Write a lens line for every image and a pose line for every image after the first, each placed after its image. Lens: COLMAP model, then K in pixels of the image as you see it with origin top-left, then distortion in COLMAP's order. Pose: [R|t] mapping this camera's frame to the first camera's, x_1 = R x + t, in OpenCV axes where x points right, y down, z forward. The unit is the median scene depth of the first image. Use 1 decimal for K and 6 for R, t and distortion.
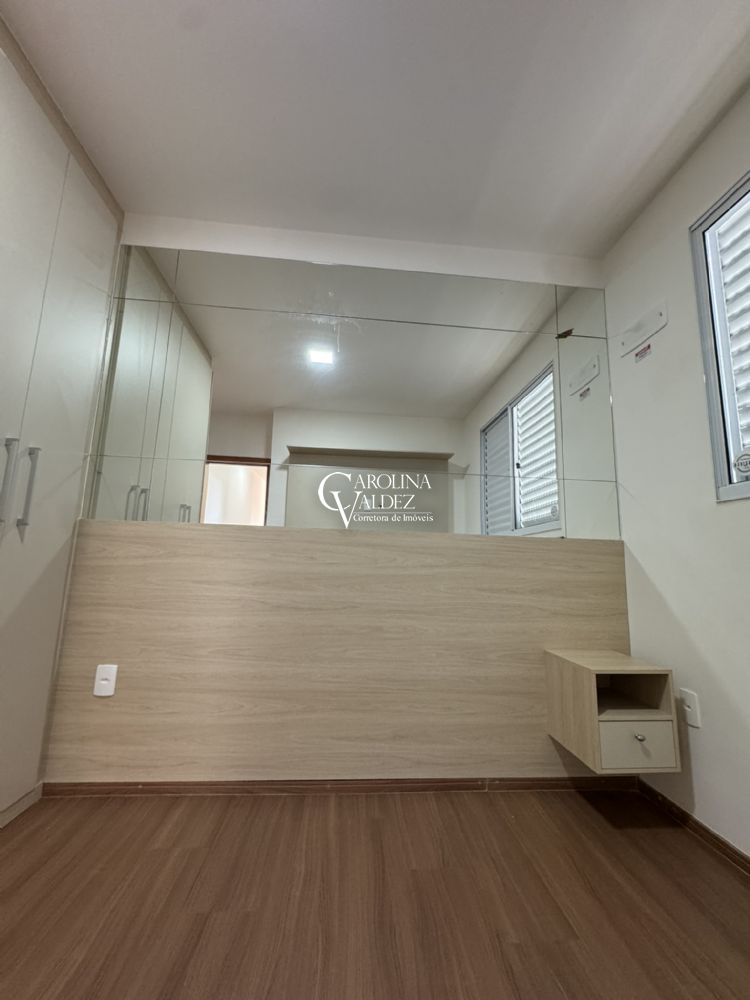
lens RADIAL K [[399.1, 0, 377.6], [0, 399.1, 501.0], [0, 0, 1]] dist [-0.001642, -0.000769]
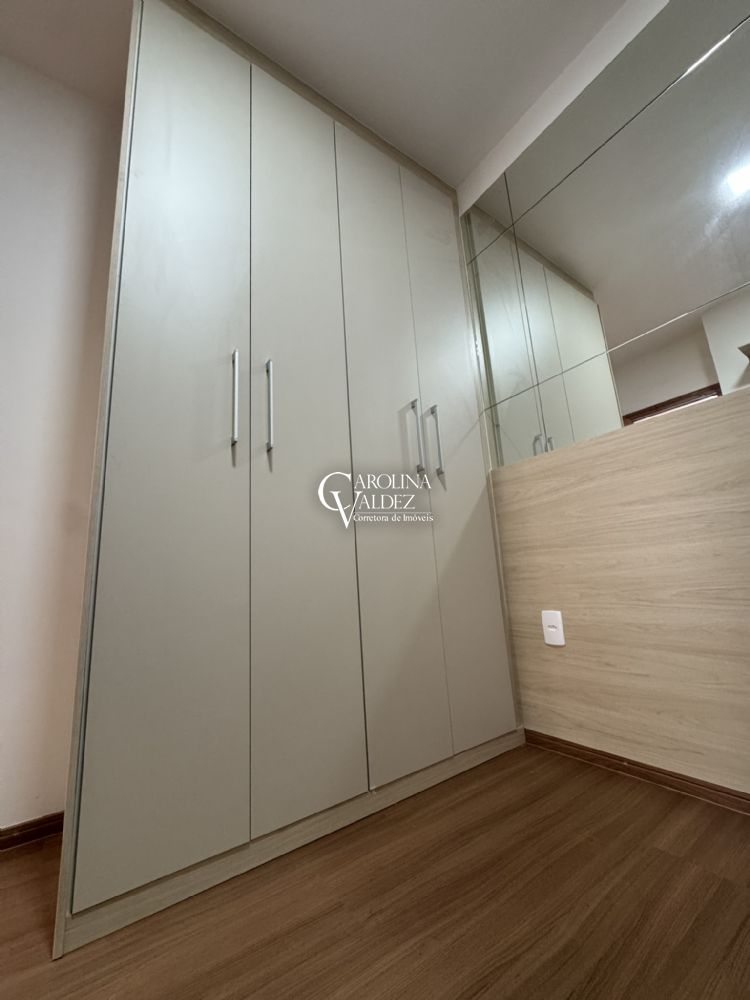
lens RADIAL K [[399.1, 0, 377.6], [0, 399.1, 501.0], [0, 0, 1]] dist [-0.001642, -0.000769]
pose [[0.493206, -0.234144, -0.837809, -0.055385], [0.210996, 0.966536, -0.145910, 0.219887], [0.843936, -0.104811, 0.526105, 0.219764]]
